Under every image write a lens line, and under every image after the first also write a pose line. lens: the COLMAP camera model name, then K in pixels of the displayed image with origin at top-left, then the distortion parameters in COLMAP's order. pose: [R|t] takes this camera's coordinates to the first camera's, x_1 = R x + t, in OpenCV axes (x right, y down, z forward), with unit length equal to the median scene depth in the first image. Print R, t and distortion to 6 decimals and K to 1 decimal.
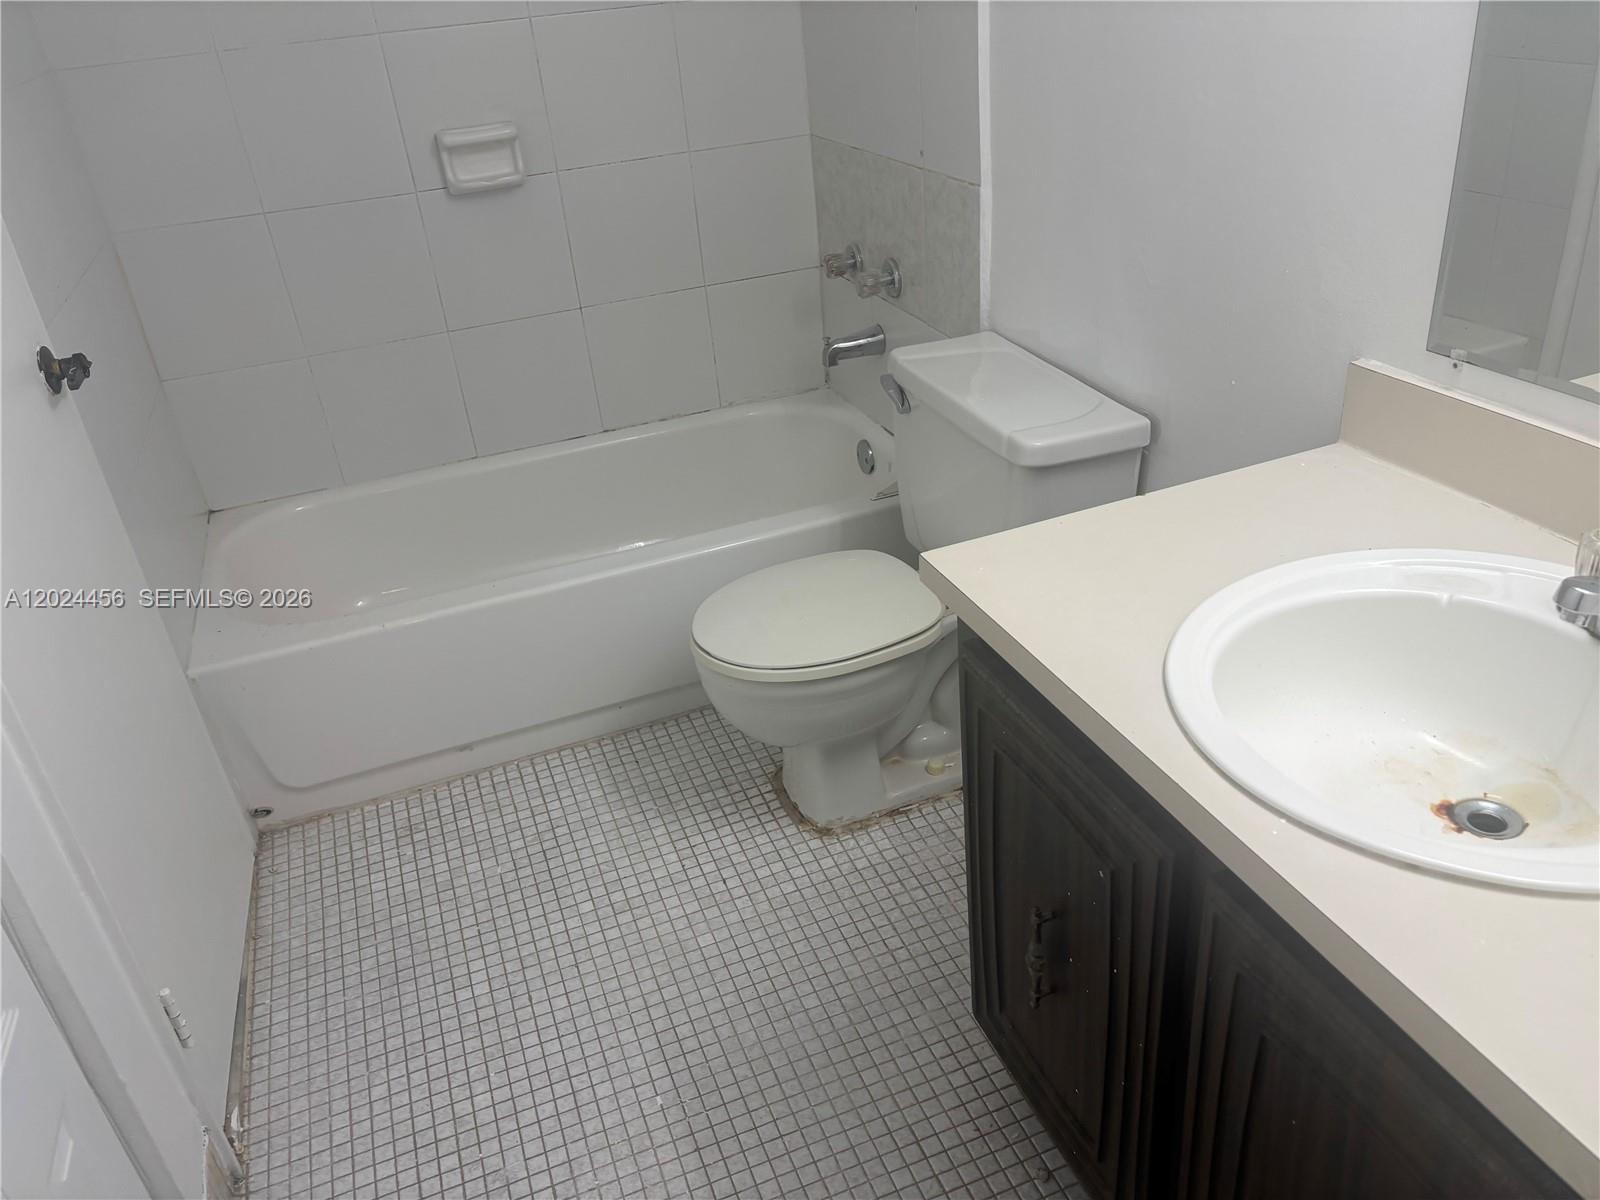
lens RADIAL K [[1223.6, 0, 811.7], [0, 1223.6, 631.7], [0, 0, 1]] dist [0.081870, -0.202060]
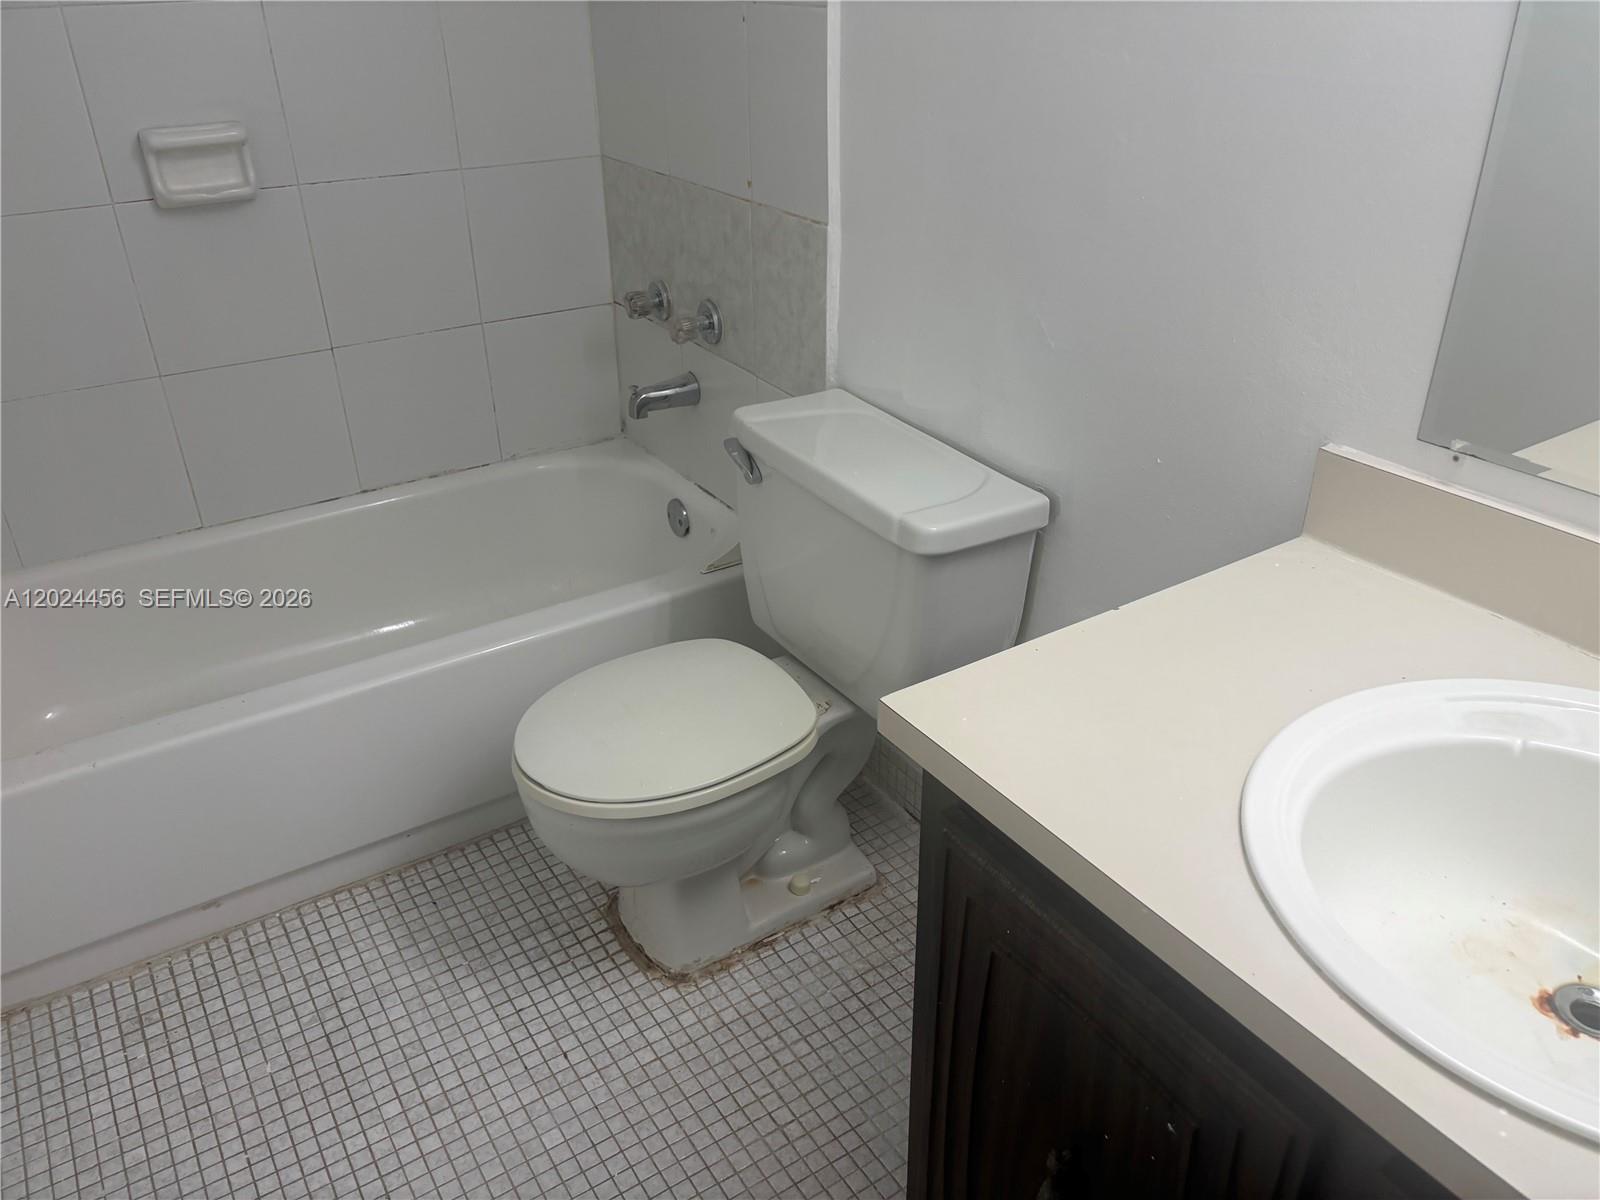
lens RADIAL K [[1221.6, 0, 814.7], [0, 1221.6, 634.9], [0, 0, 1]] dist [0.004158, 0.004082]
pose [[0.973889, -0.037953, 0.223829, -0.077501], [0.040369, 0.999165, -0.006229, -0.063248], [-0.223405, 0.015102, 0.974609, 0.153371]]
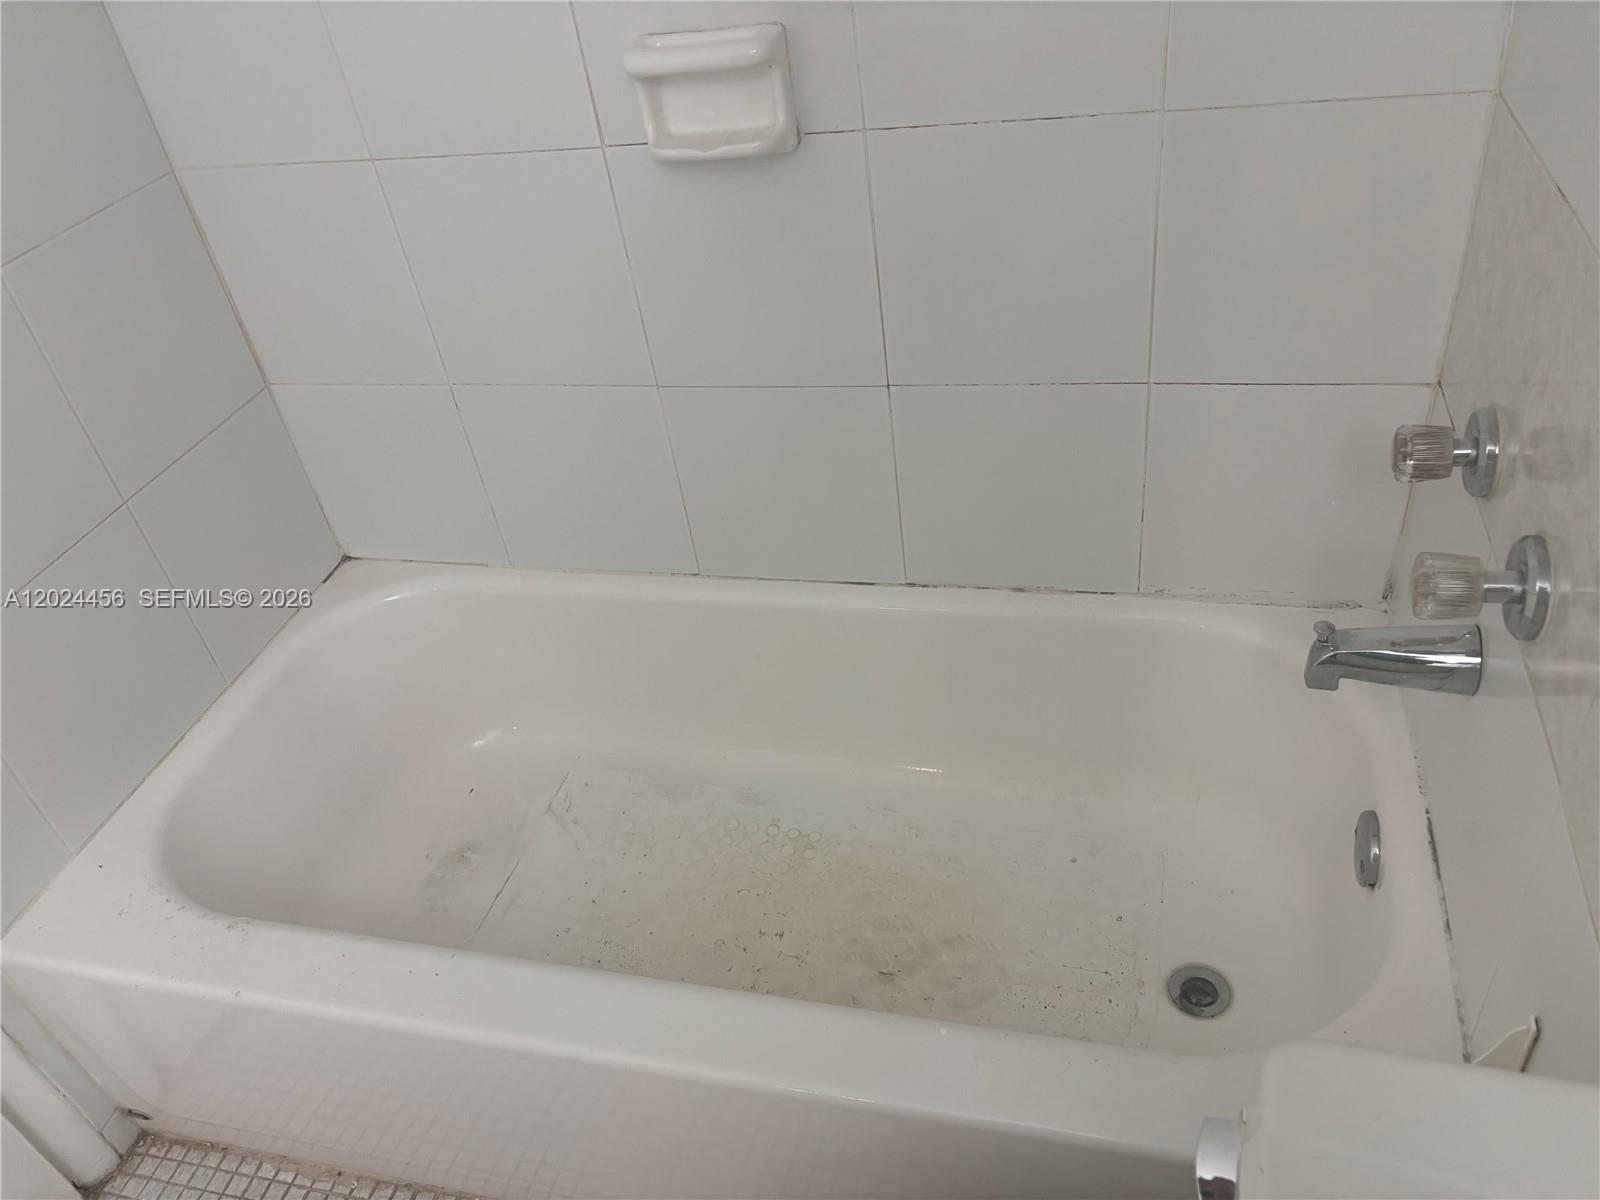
lens RADIAL K [[1205.5, 0, 809.2], [0, 1205.5, 603.7], [0, 0, 1]] dist [0.037092, -0.047348]
pose [[0.816364, 0.330044, -0.473941, 0.075868], [-0.228674, 0.938277, 0.259506, -0.383101], [0.530337, -0.103474, 0.841449, 0.688440]]
